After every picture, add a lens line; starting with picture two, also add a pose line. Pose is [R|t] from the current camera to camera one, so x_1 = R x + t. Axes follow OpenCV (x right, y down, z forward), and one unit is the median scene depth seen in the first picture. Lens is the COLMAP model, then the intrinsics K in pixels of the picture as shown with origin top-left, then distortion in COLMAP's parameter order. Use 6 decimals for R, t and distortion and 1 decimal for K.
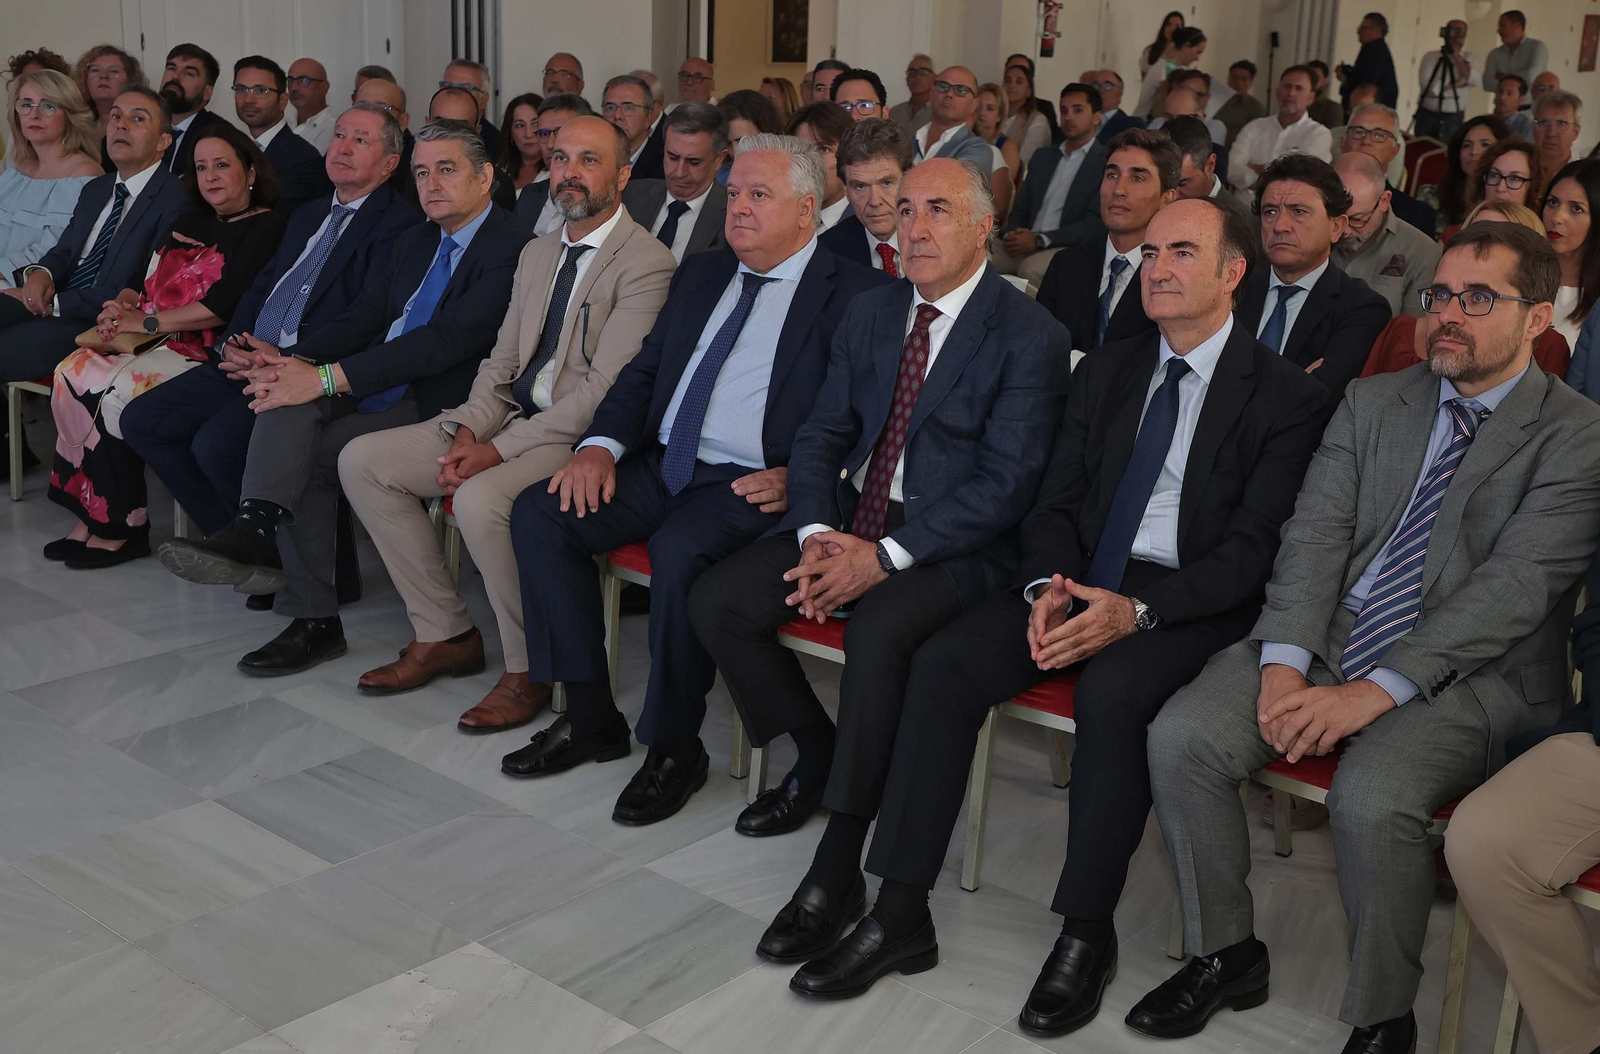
lens RADIAL K [[1854.3, 0, 803.5], [0, 1854.3, 525.4], [0, 0, 1]] dist [-0.014400, 0.000000]
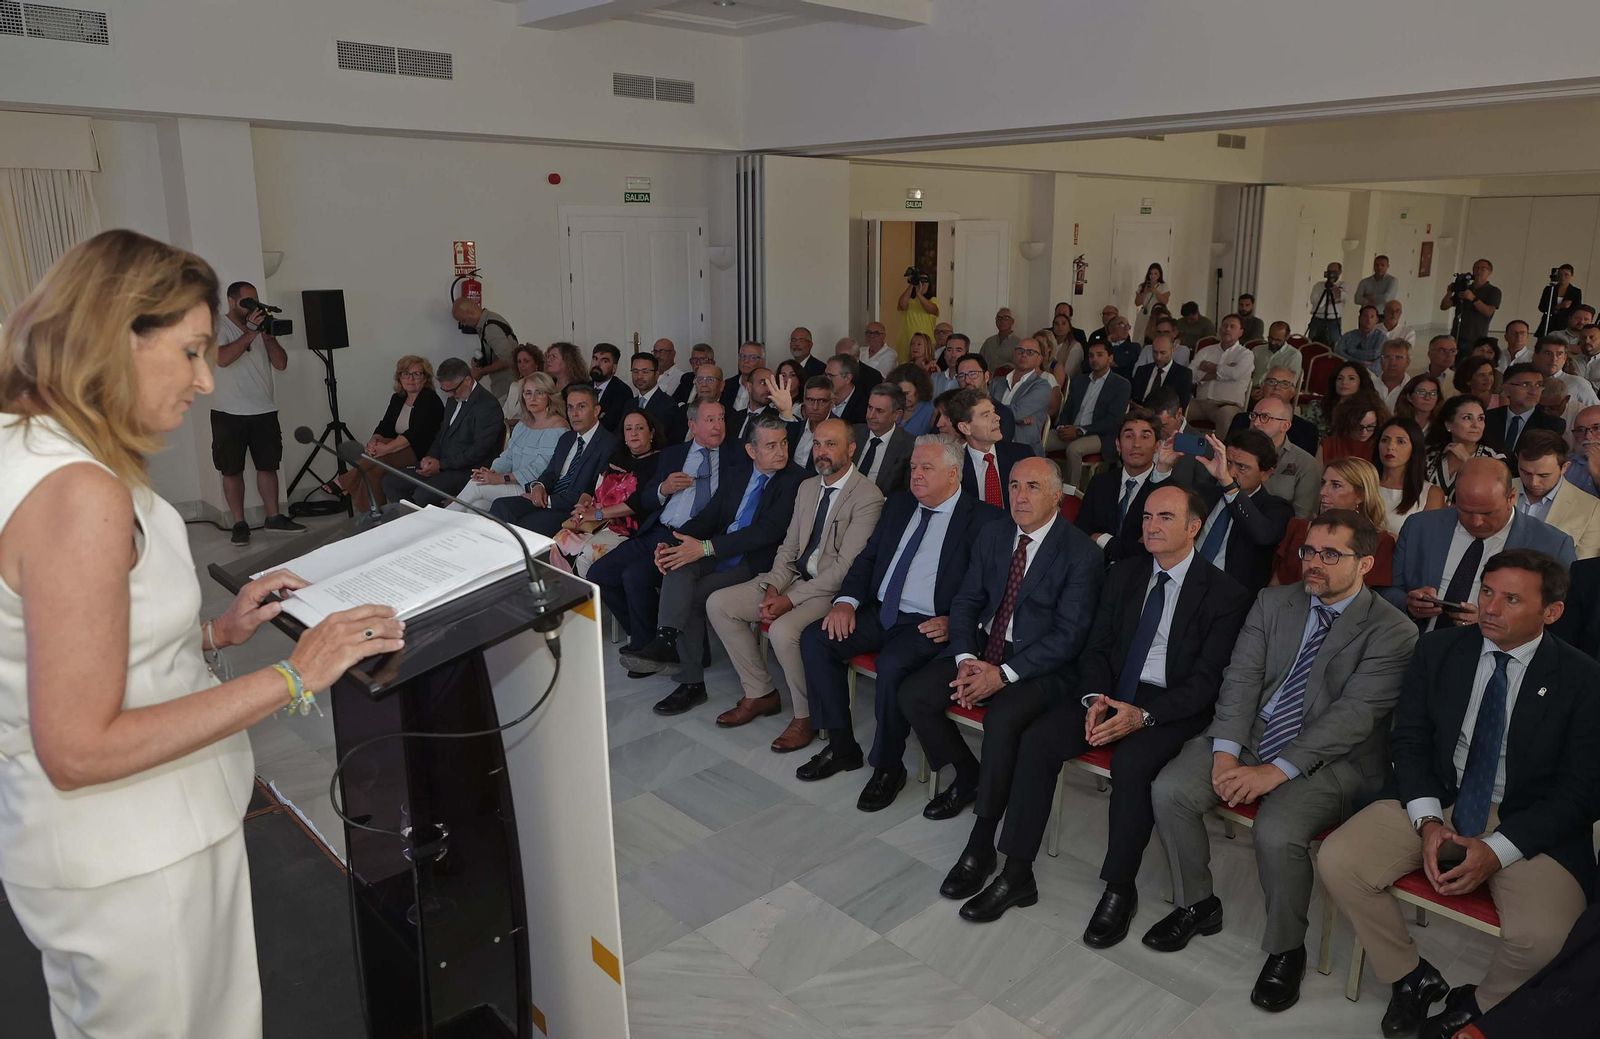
lens RADIAL K [[1119.2, 0, 770.8], [0, 1119.2, 492.7], [0, 0, 1]] dist [-0.017309, 0.011689]
pose [[0.990152, -0.013195, -0.139373, -0.029155], [0.006570, 0.998831, -0.047888, -0.112306], [0.139842, 0.046501, 0.989081, -0.157659]]
